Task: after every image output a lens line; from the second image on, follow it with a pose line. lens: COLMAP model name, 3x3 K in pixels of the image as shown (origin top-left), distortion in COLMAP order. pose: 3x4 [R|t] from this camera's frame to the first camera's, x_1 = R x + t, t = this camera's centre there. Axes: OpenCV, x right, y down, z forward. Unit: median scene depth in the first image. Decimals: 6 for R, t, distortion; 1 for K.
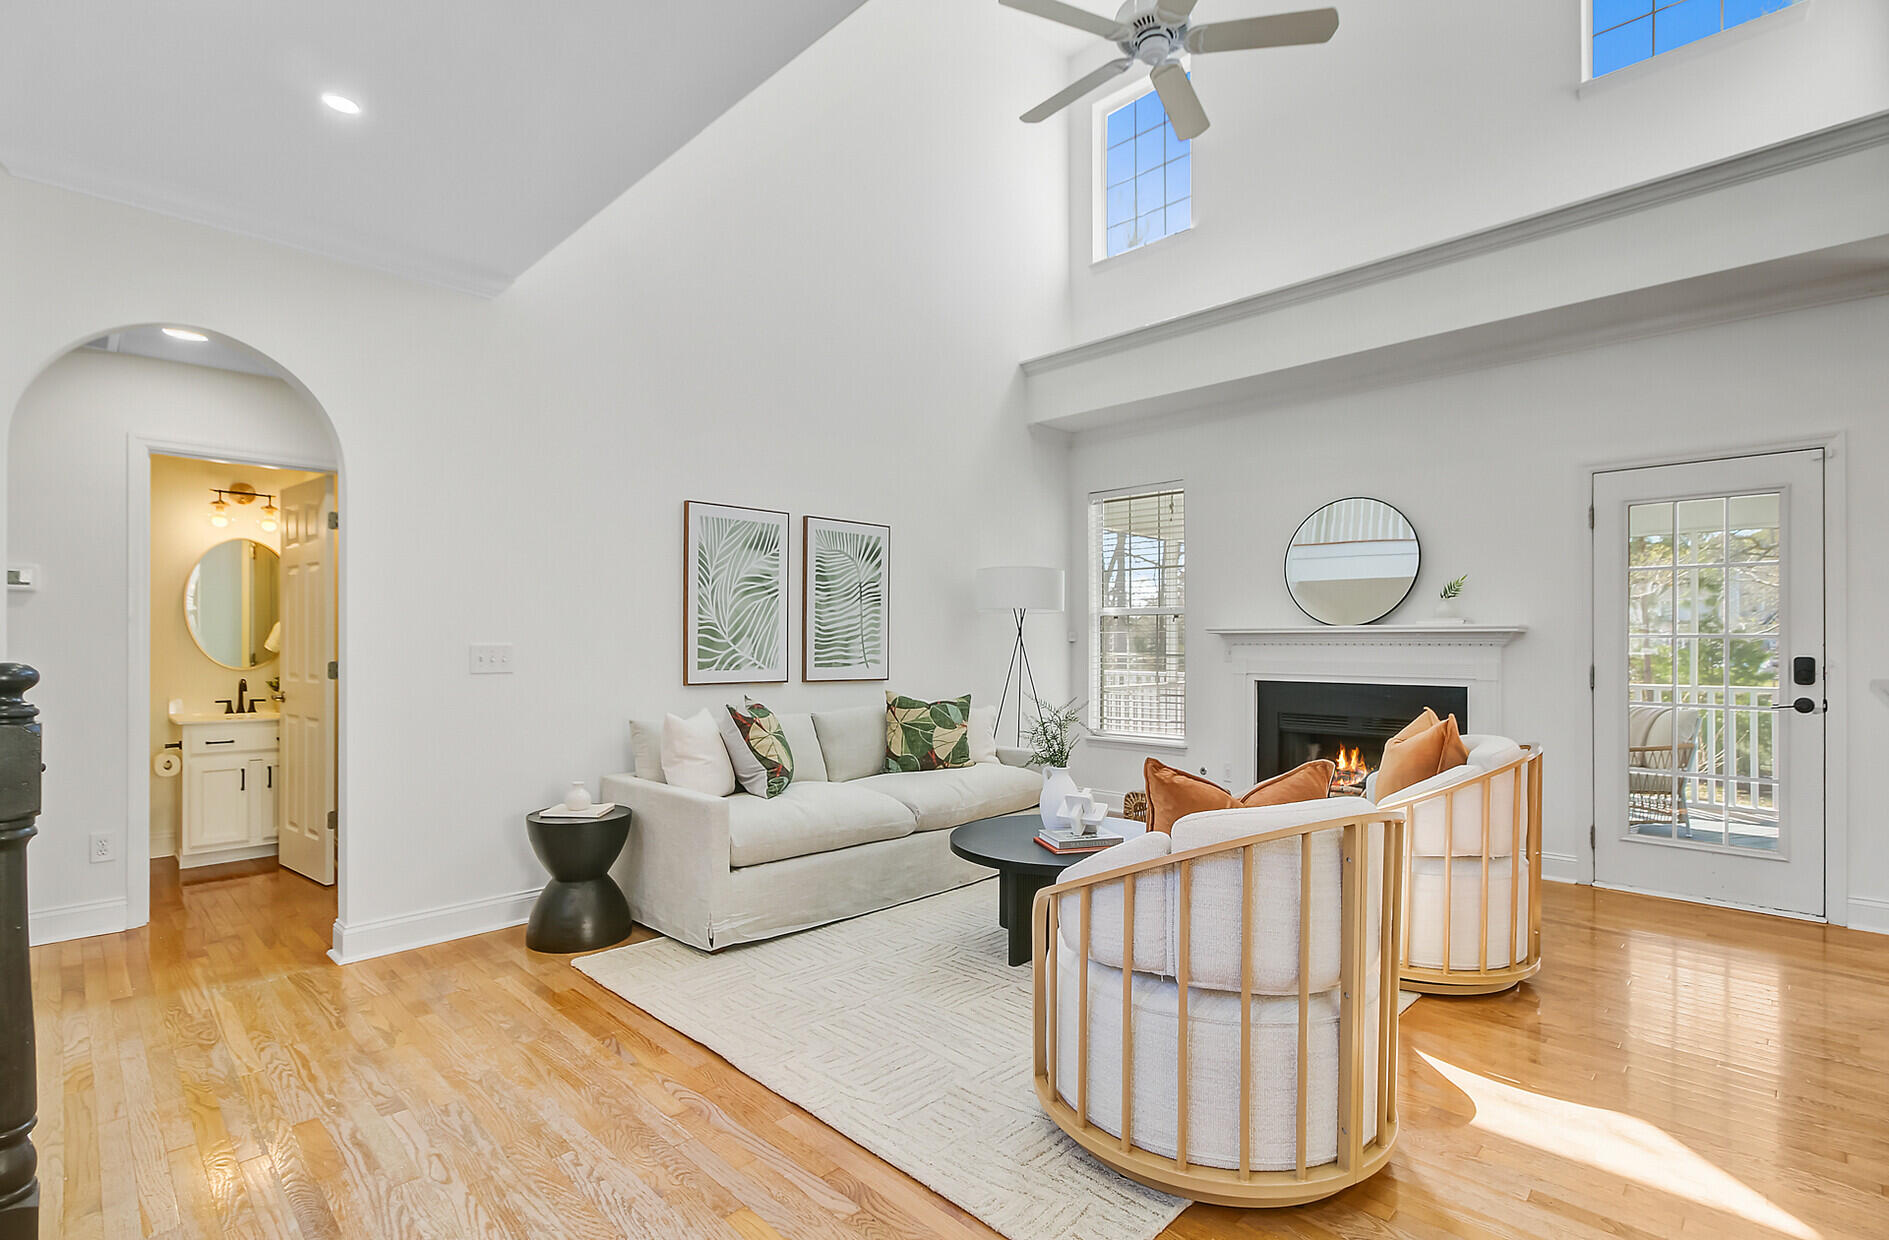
lens RADIAL K [[892.3, 0, 940.2], [0, 892.3, 640.2], [0, 0, 1]] dist [-0.014840, 0.000543]
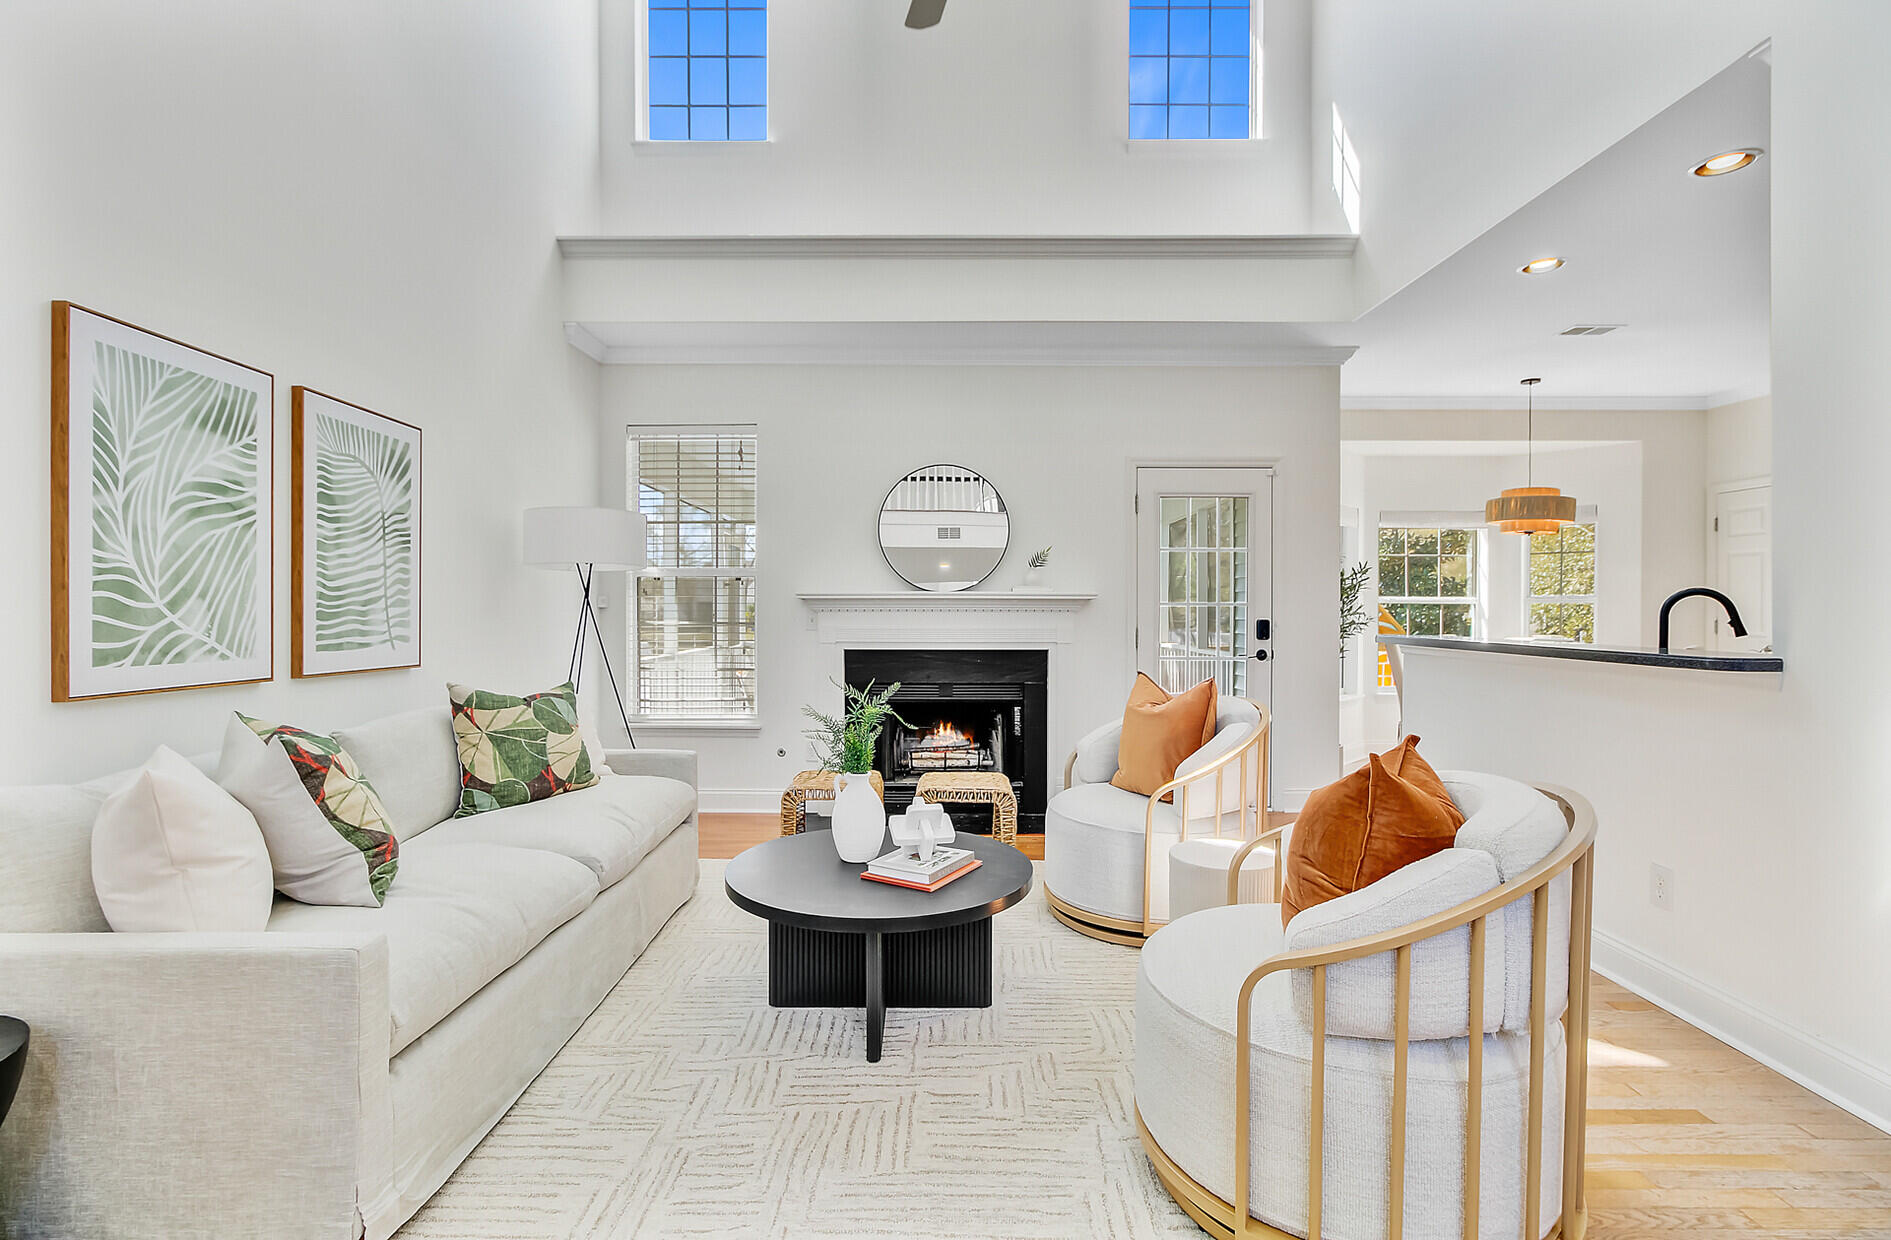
lens RADIAL K [[852.4, 0, 938.9], [0, 852.4, 614.5], [0, 0, 1]] dist [0.002884, 0.000687]
pose [[0.711639, -0.004418, 0.702531, -0.255155], [-0.001431, 0.999969, 0.007737, 0.001413], [-0.702544, -0.006512, 0.711611, 0.337966]]
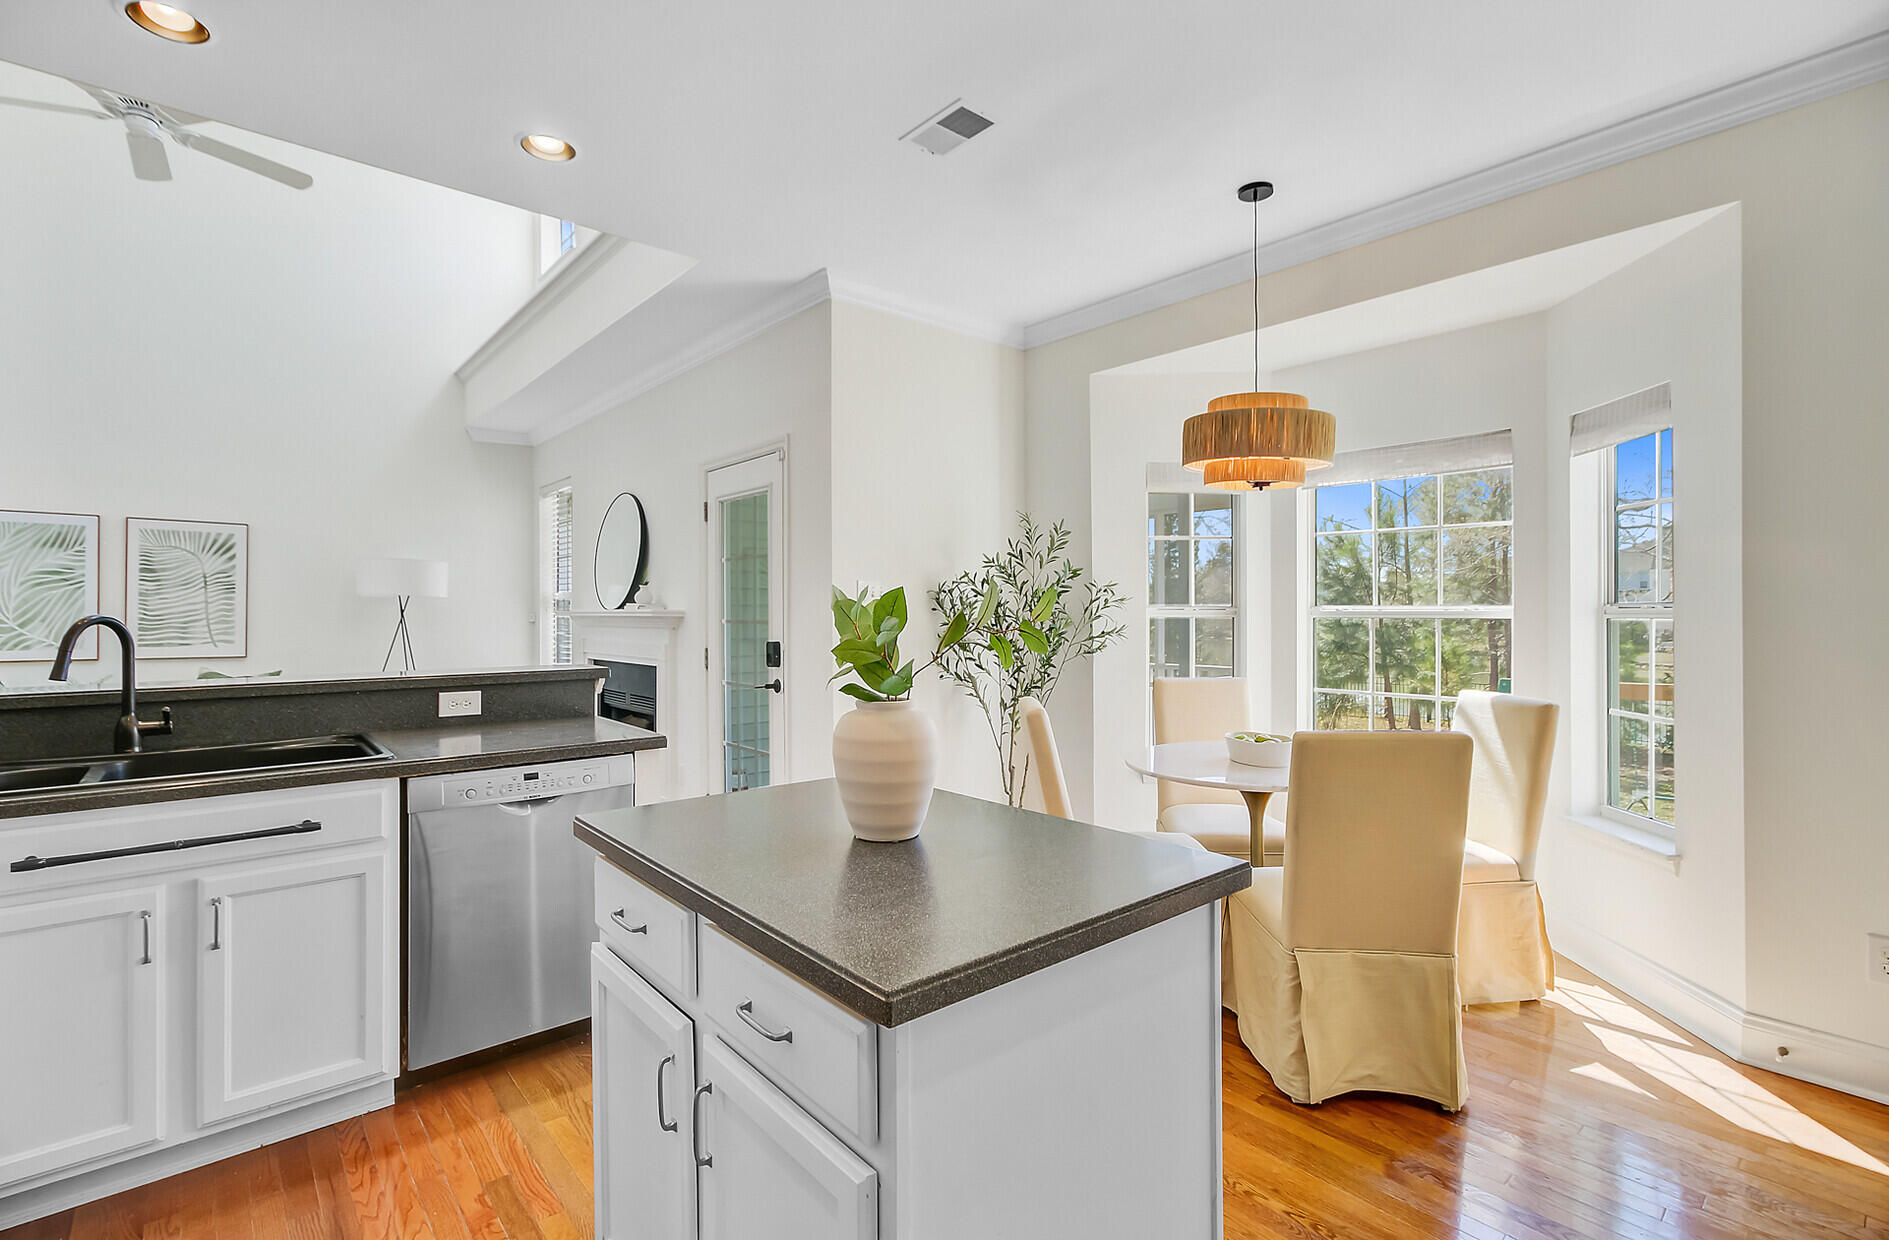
lens RADIAL K [[868.9, 0, 944.5], [0, 868.9, 620.0], [0, 0, 1]] dist [-0.001303, 0.000718]
pose [[0.996673, -0.000666, -0.081500, 1.052684], [0.001368, 0.999963, 0.008551, -0.014226], [0.081491, -0.008634, 0.996637, -0.045986]]
